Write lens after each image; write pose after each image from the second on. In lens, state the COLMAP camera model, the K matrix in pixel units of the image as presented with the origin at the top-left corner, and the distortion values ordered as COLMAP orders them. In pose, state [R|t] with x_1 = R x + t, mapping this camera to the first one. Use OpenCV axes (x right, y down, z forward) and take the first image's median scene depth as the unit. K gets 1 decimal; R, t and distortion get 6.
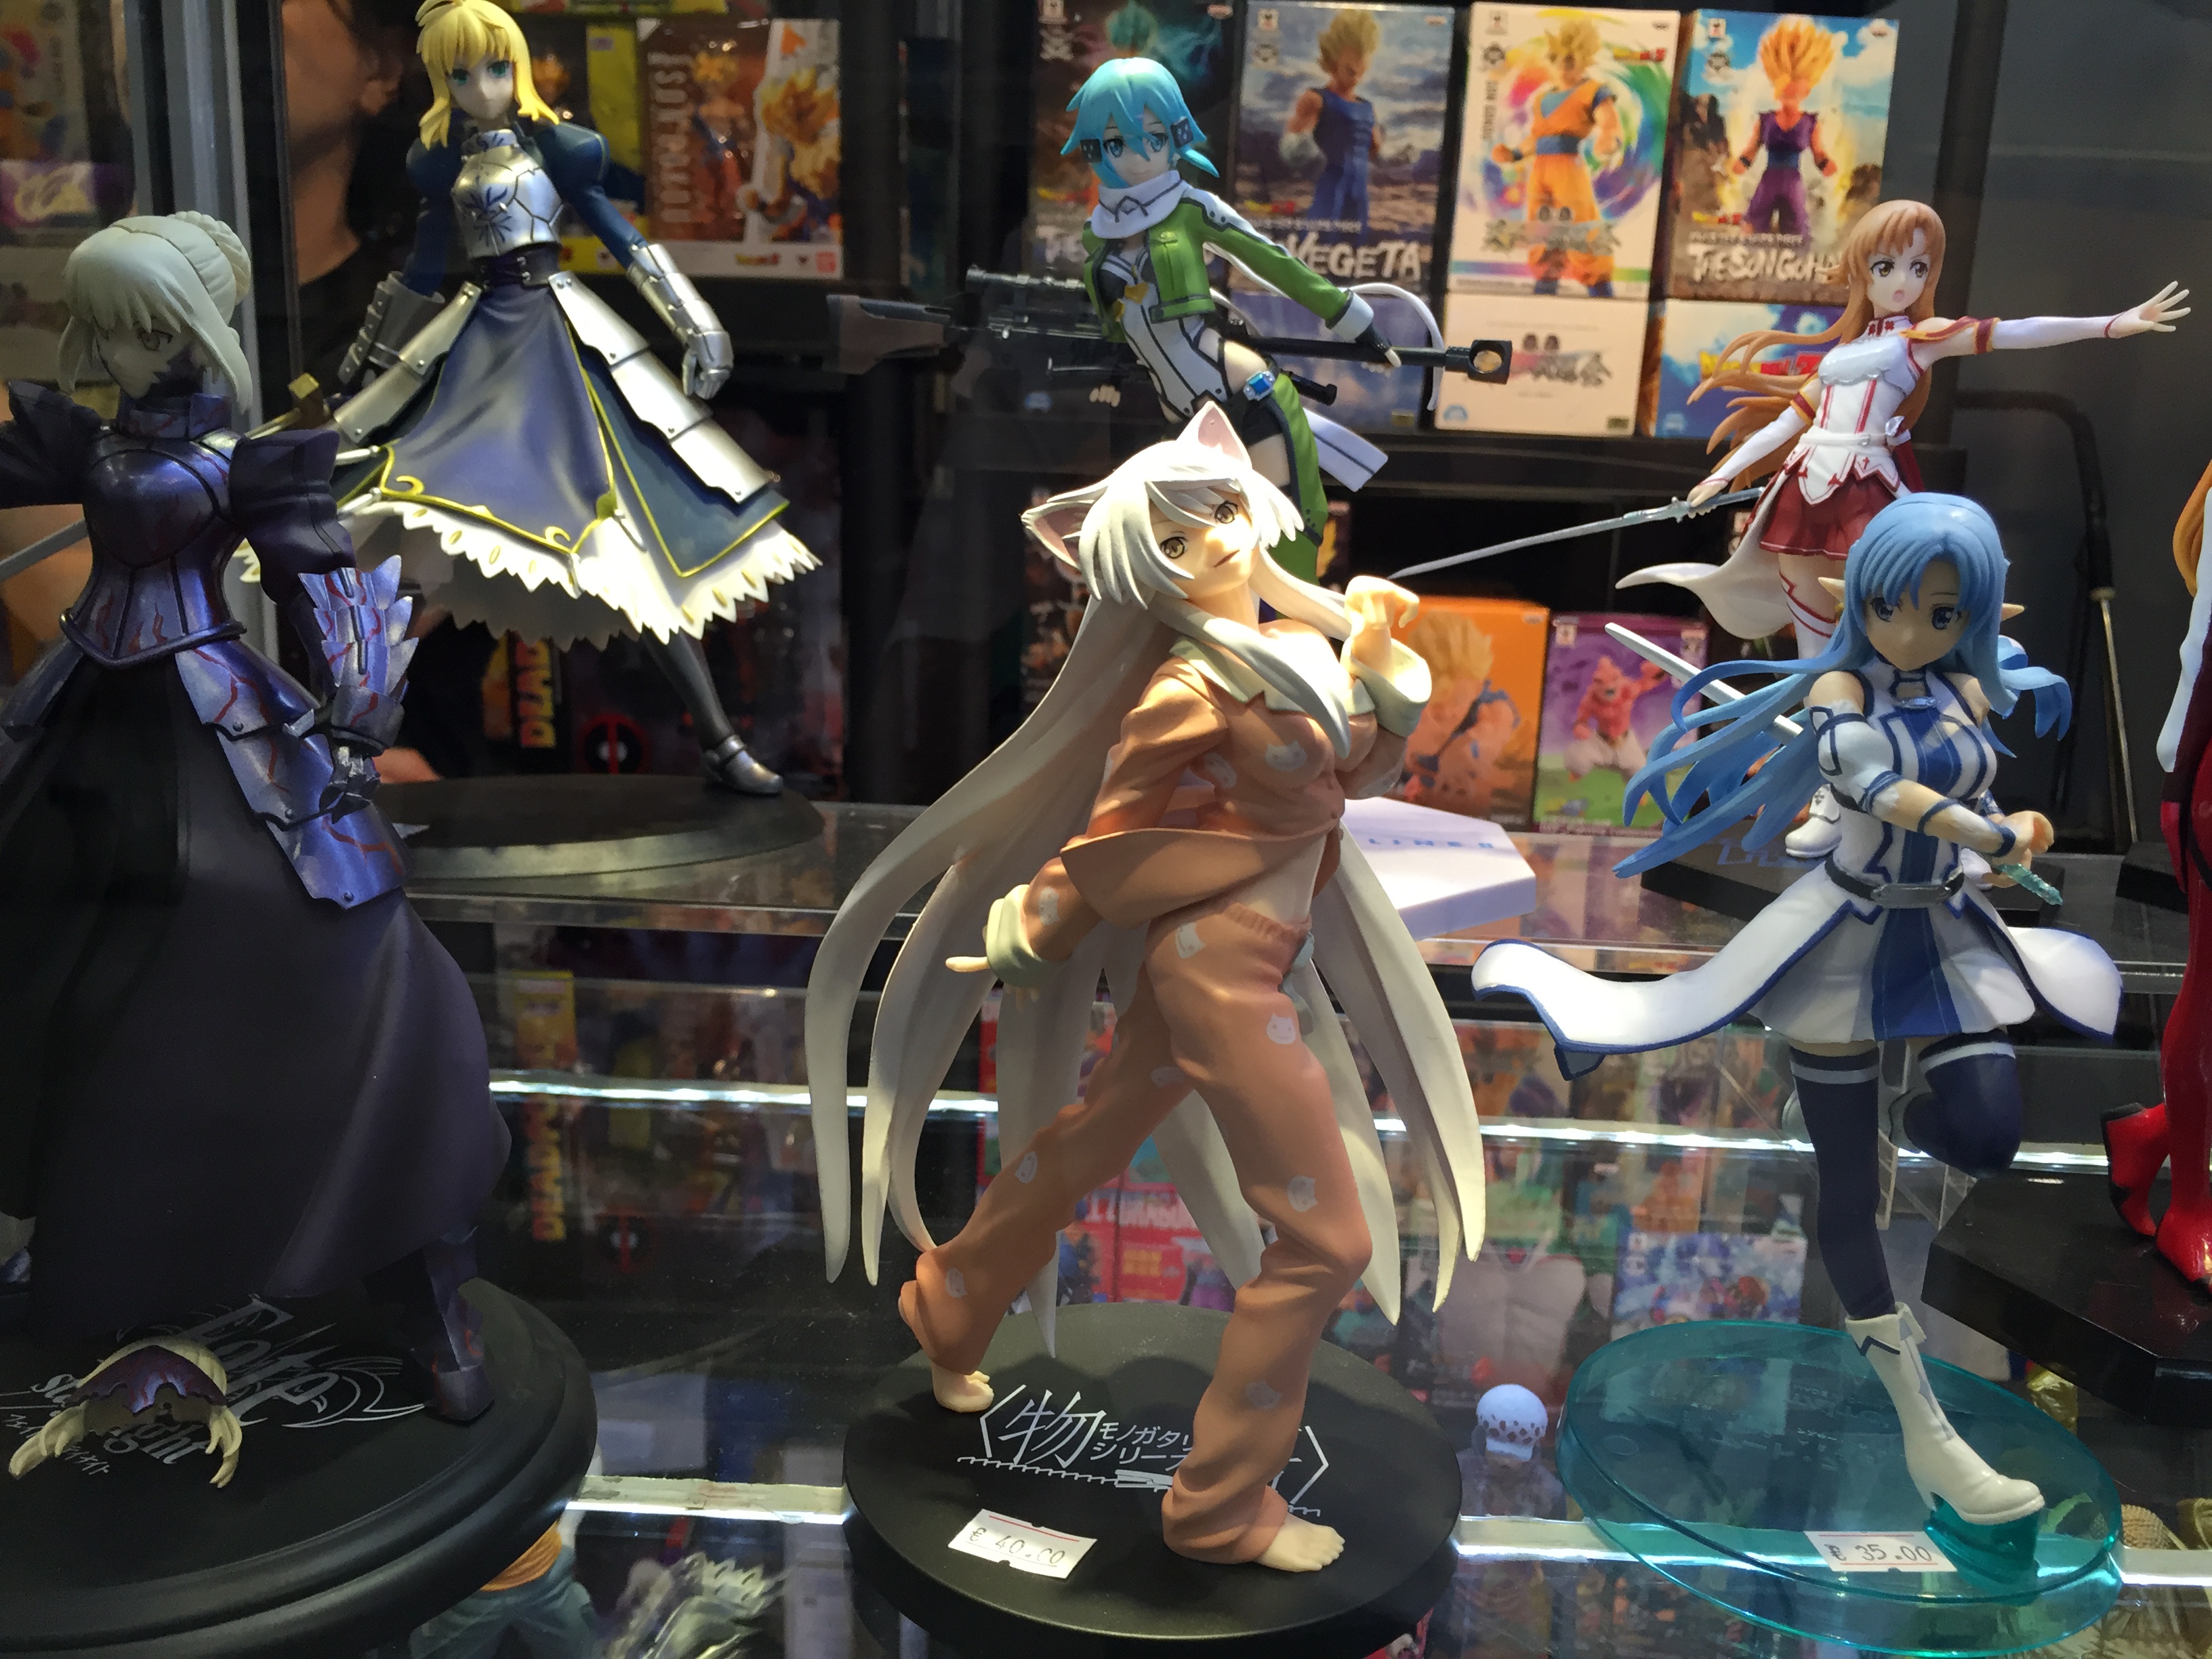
lens RADIAL K [[1899.7, 0, 1092.1], [0, 1899.7, 853.4], [0, 0, 1]] dist [0.077151, -0.118868]
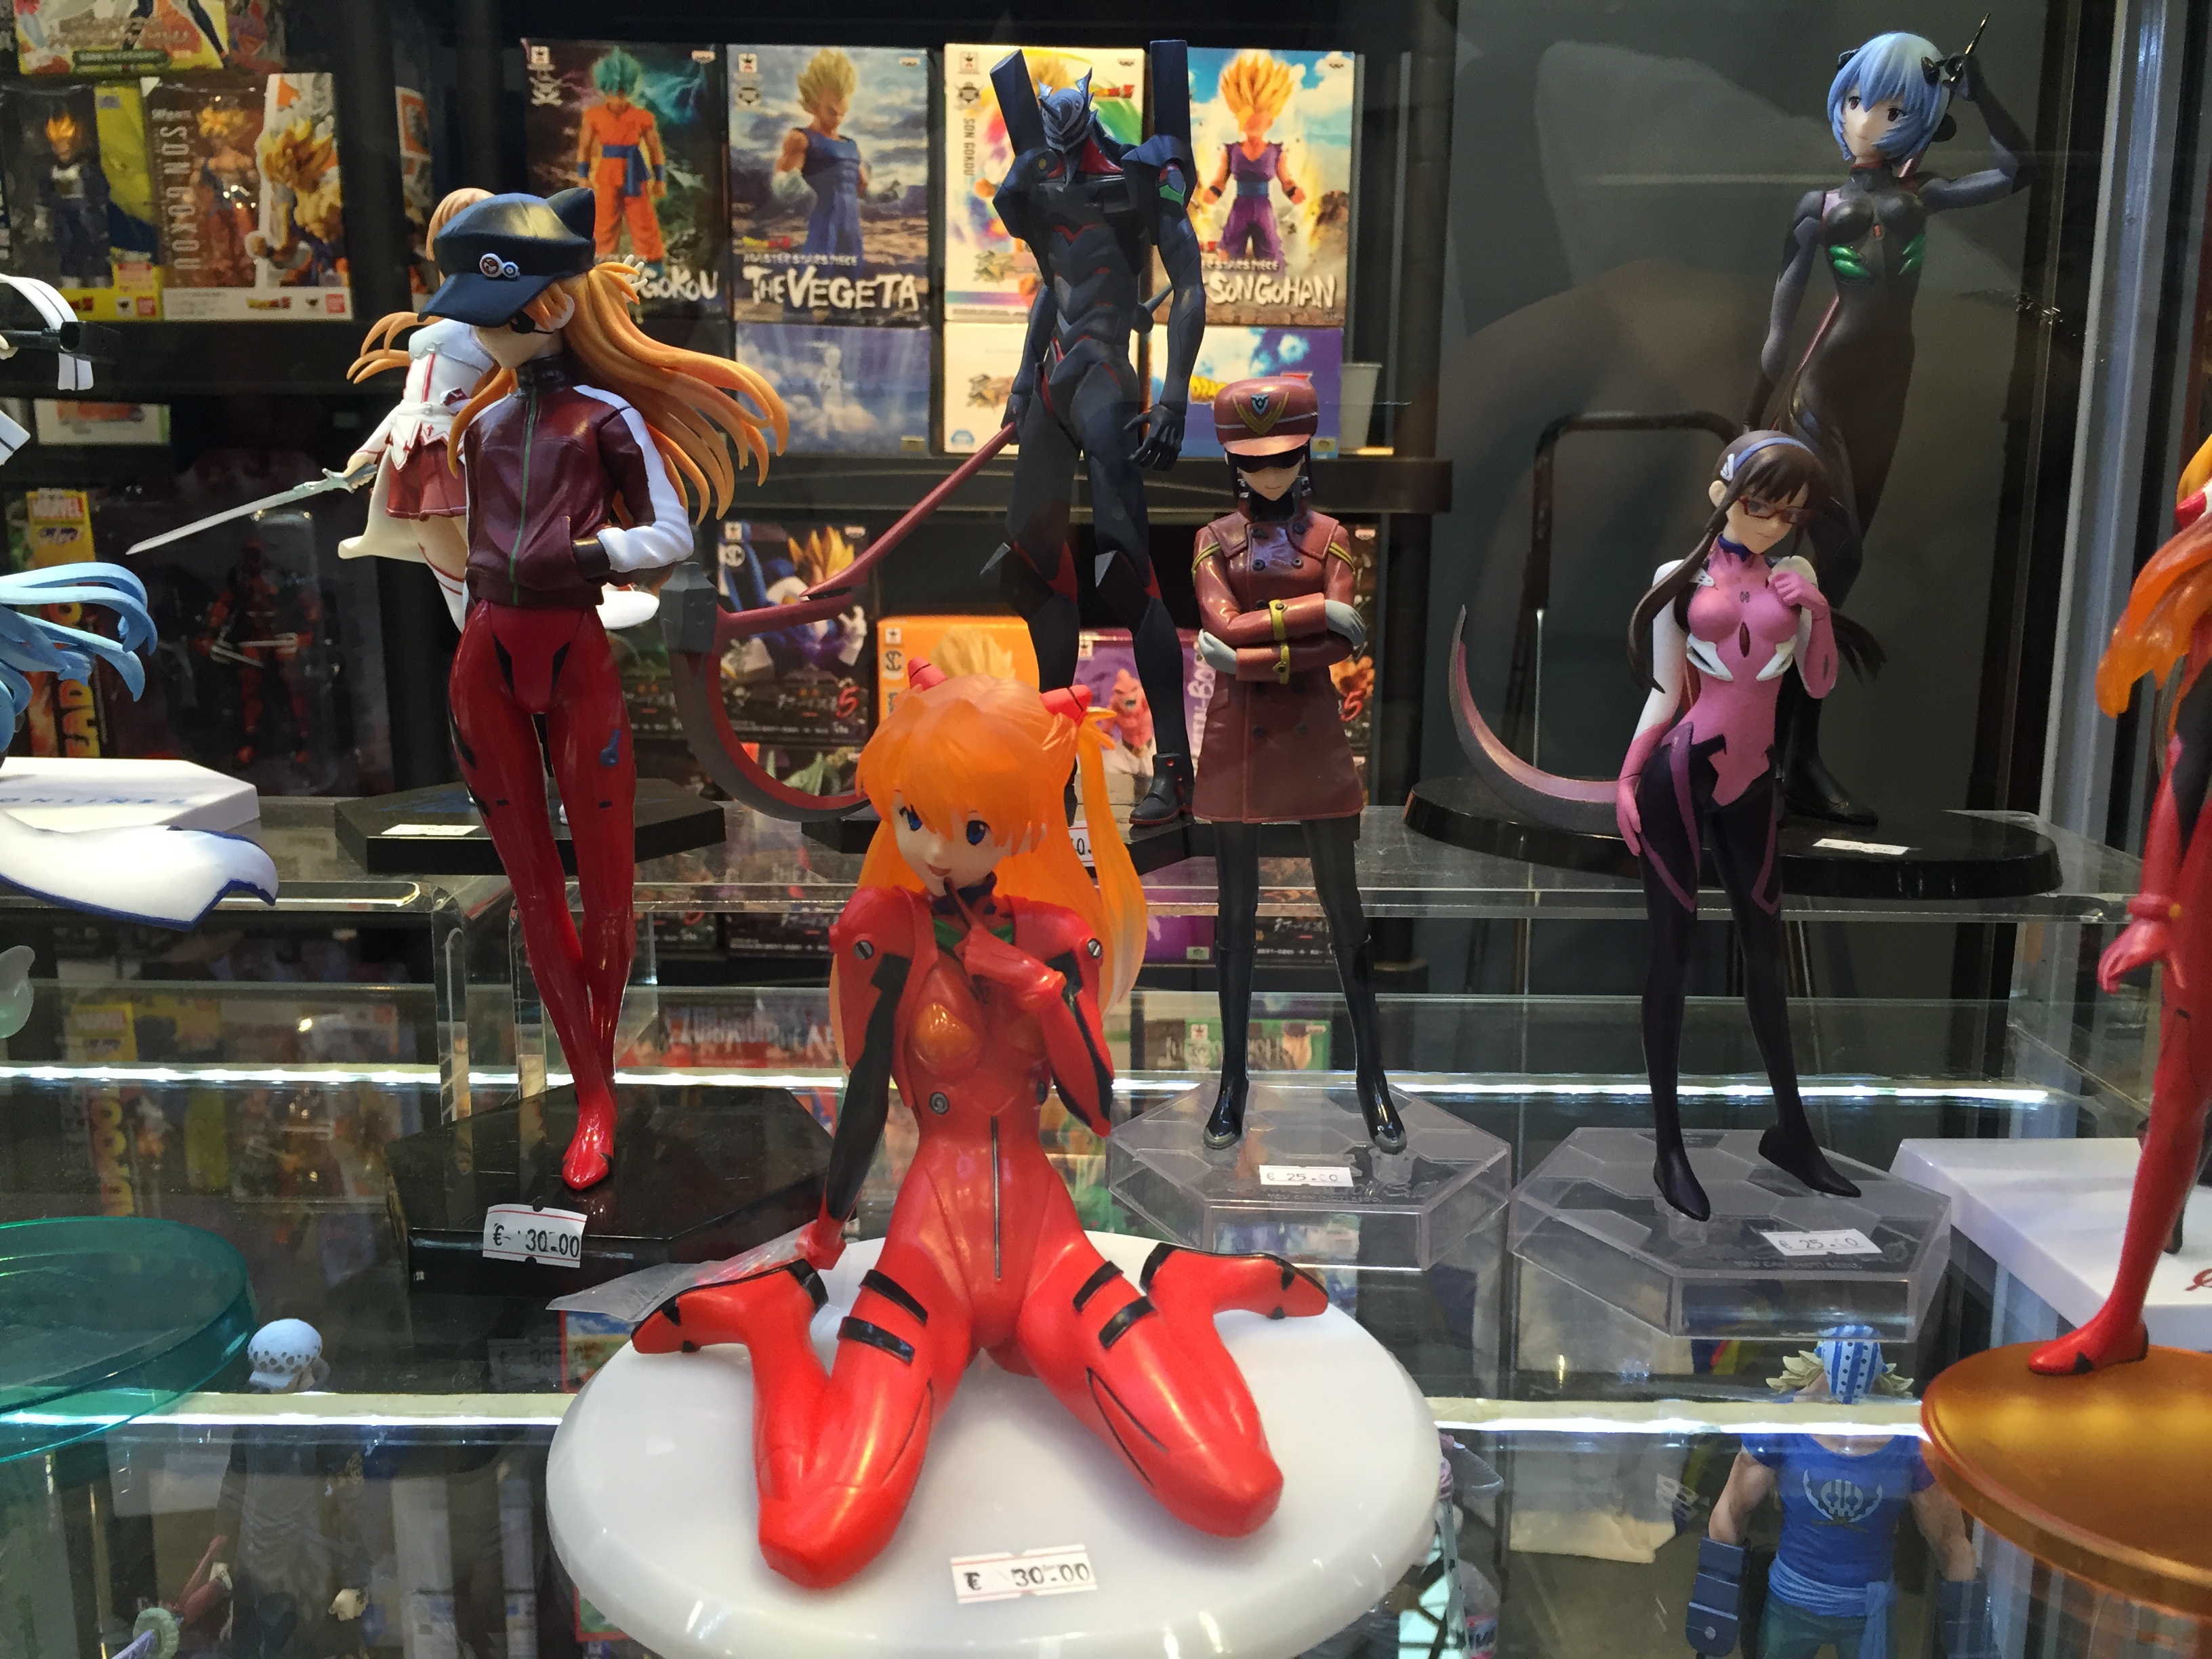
lens RADIAL K [[1899.7, 0, 1117.1], [0, 1899.7, 847.0], [0, 0, 1]] dist [0.077151, -0.118868]
pose [[0.999354, -0.030461, 0.019090, 0.253917], [0.031028, 0.999065, -0.030117, 0.025124], [-0.018155, 0.030690, 0.999364, -0.025871]]
